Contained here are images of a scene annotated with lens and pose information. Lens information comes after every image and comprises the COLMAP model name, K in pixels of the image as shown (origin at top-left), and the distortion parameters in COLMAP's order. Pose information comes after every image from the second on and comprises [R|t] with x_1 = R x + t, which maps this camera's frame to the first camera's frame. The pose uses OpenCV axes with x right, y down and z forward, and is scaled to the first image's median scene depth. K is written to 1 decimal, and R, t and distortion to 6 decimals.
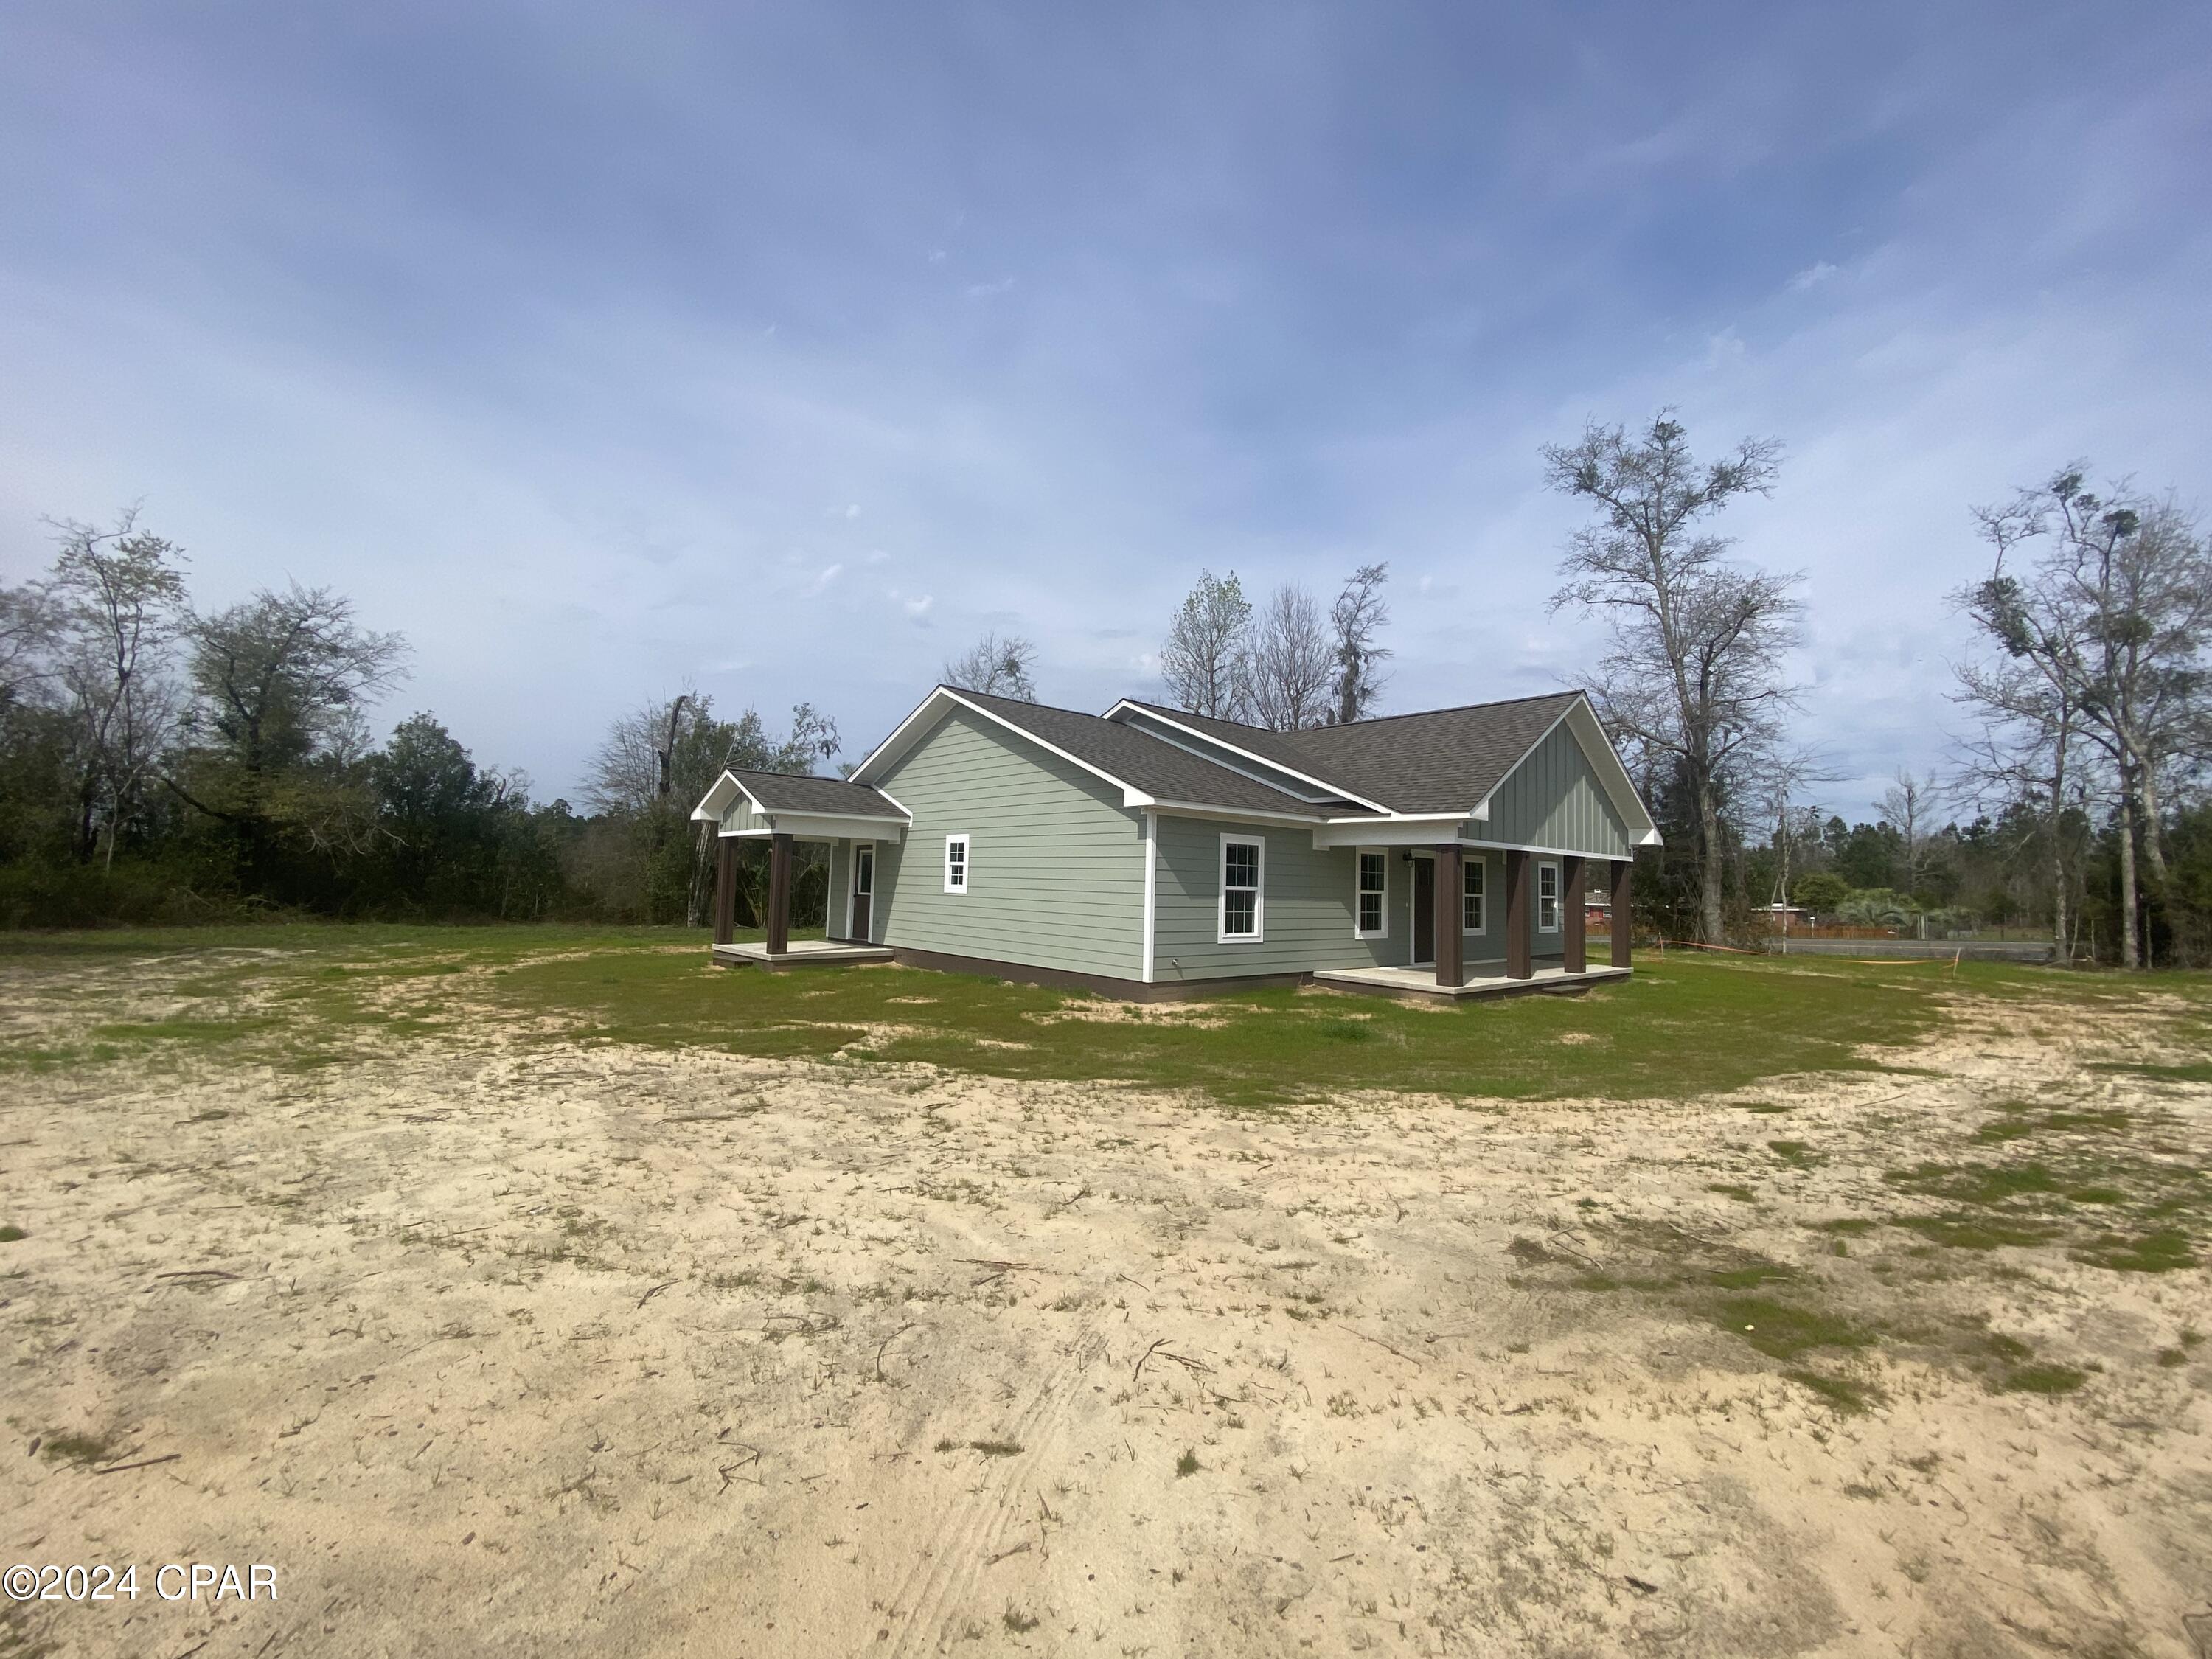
lens RADIAL K [[902.5, 0, 1101.6], [0, 902.5, 818.0], [0, 0, 1]] dist [0.026066, -0.021917]
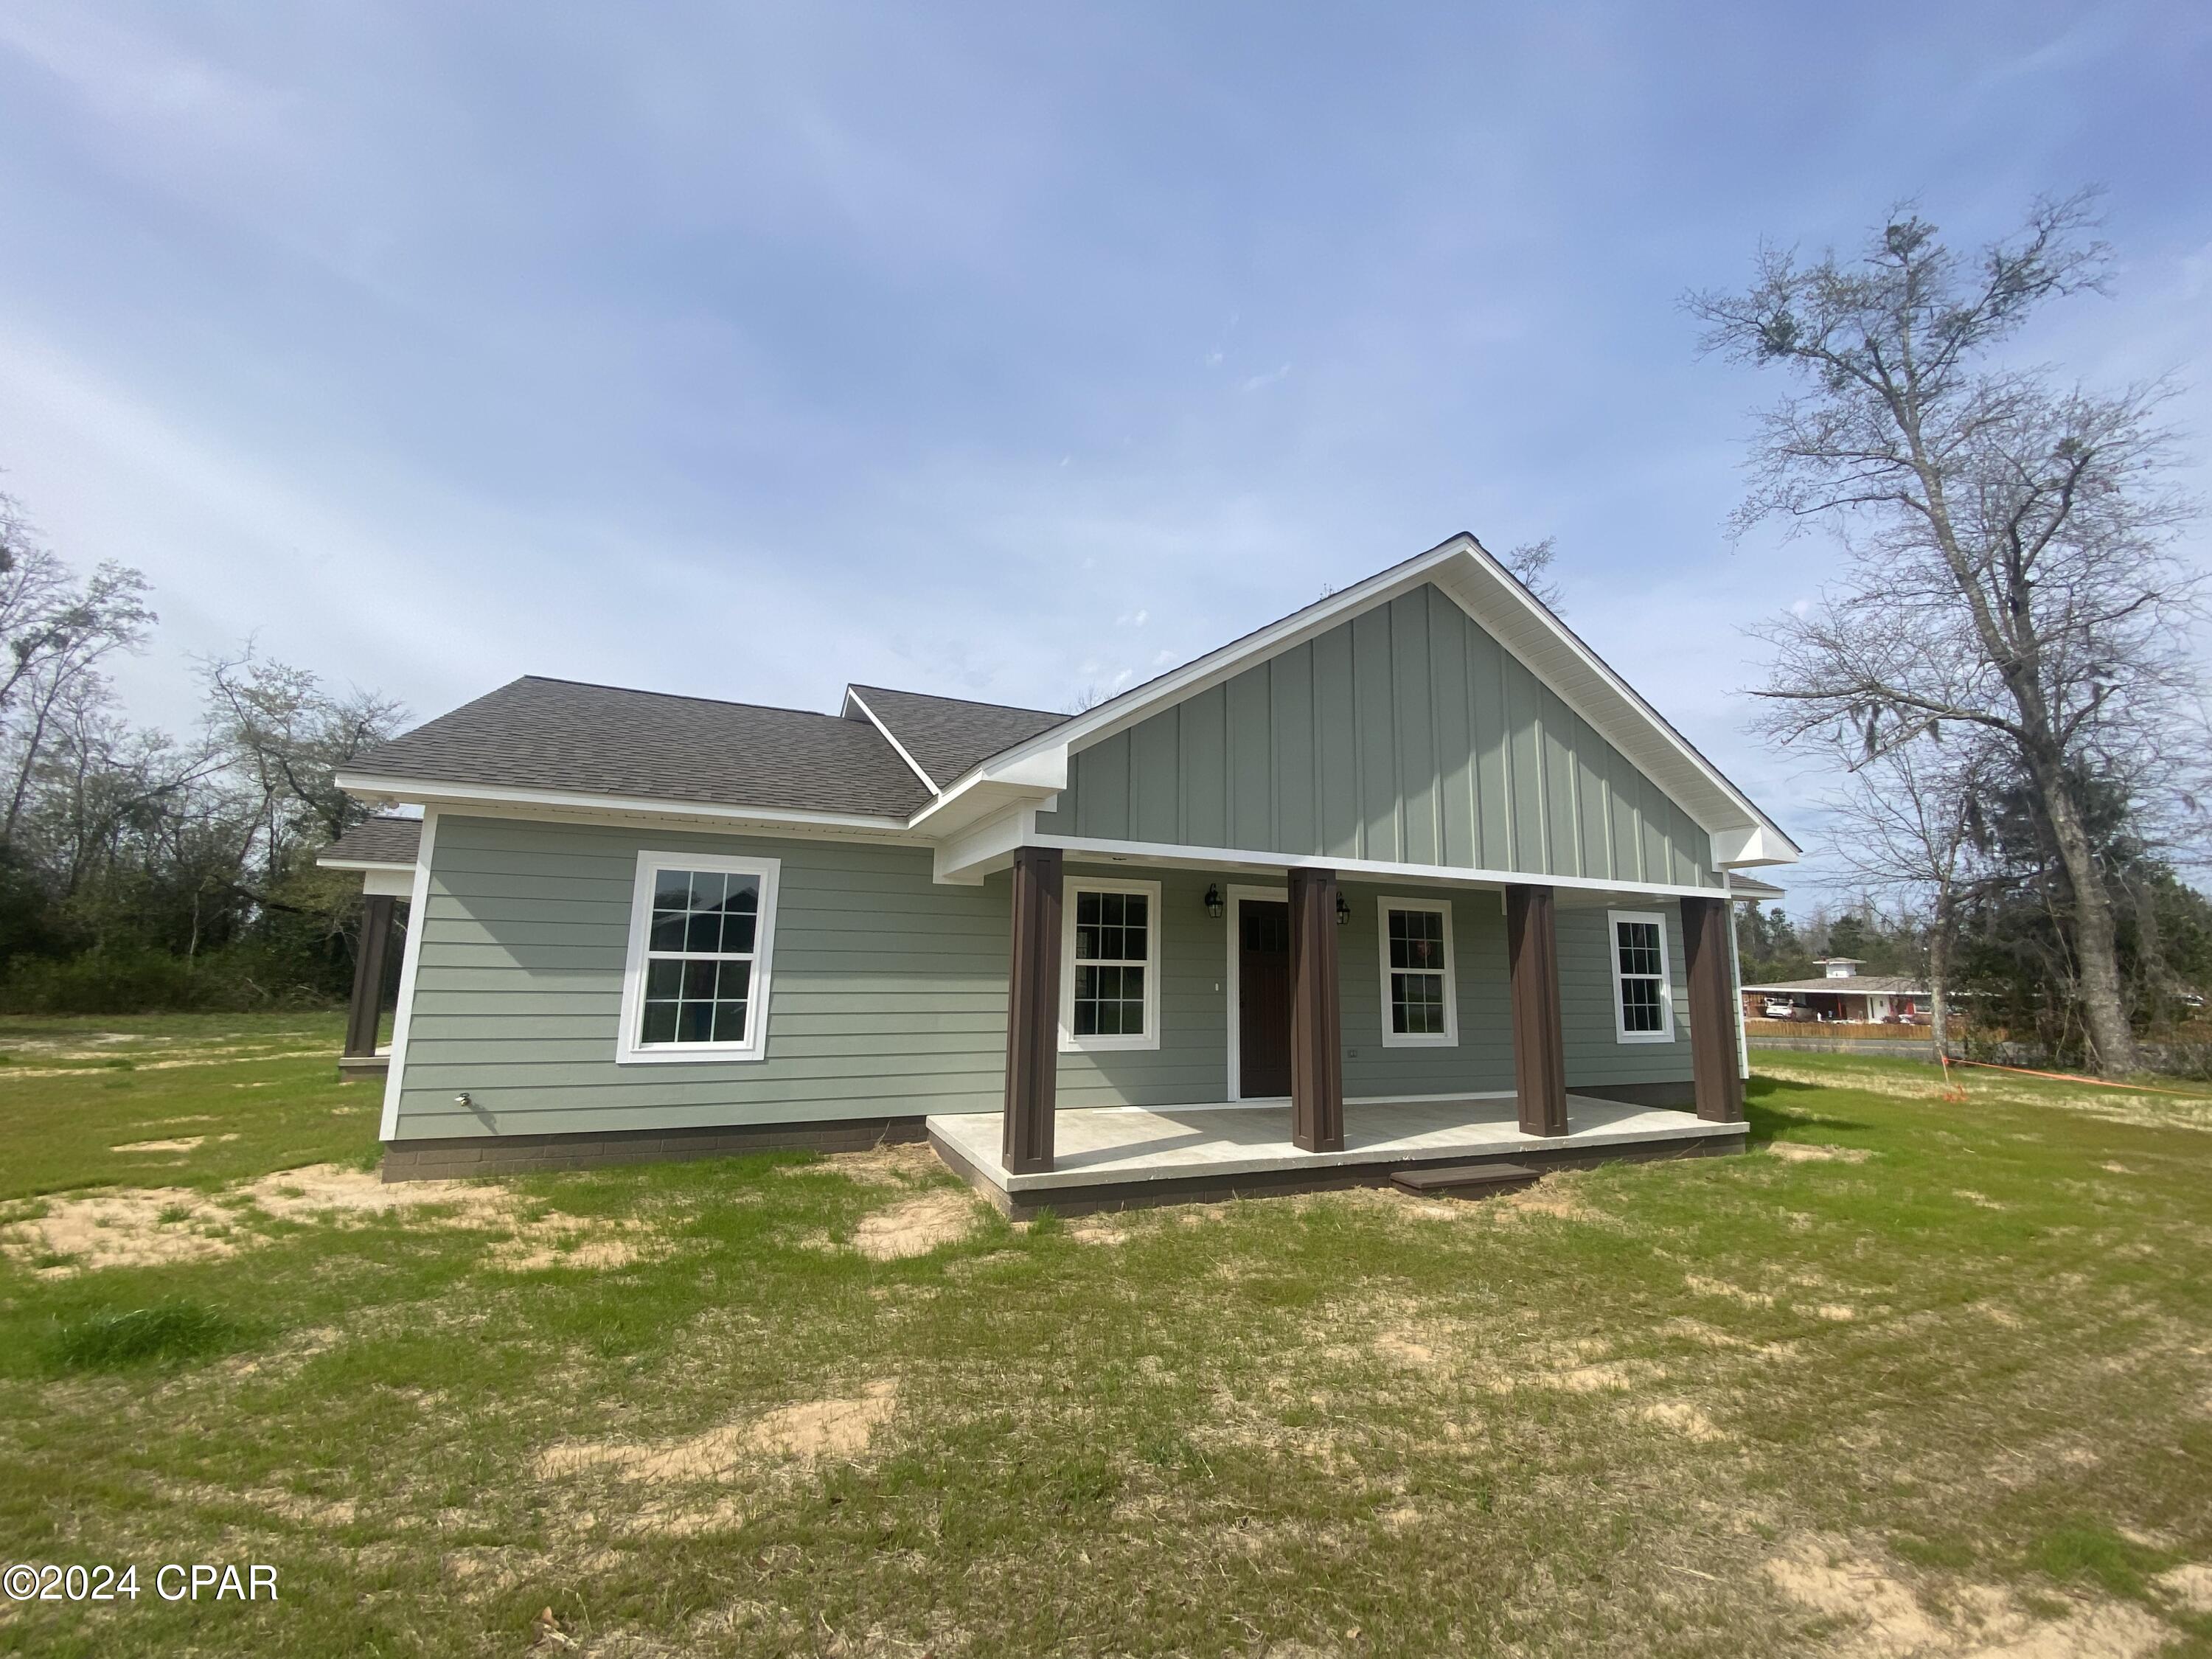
lens RADIAL K [[902.5, 0, 1101.6], [0, 902.5, 818.0], [0, 0, 1]] dist [0.026066, -0.021917]
pose [[0.950339, -0.058243, -0.305718, 0.265549], [0.029077, 0.994652, -0.099106, 0.027548], [0.309855, 0.085294, 0.946950, 0.271381]]
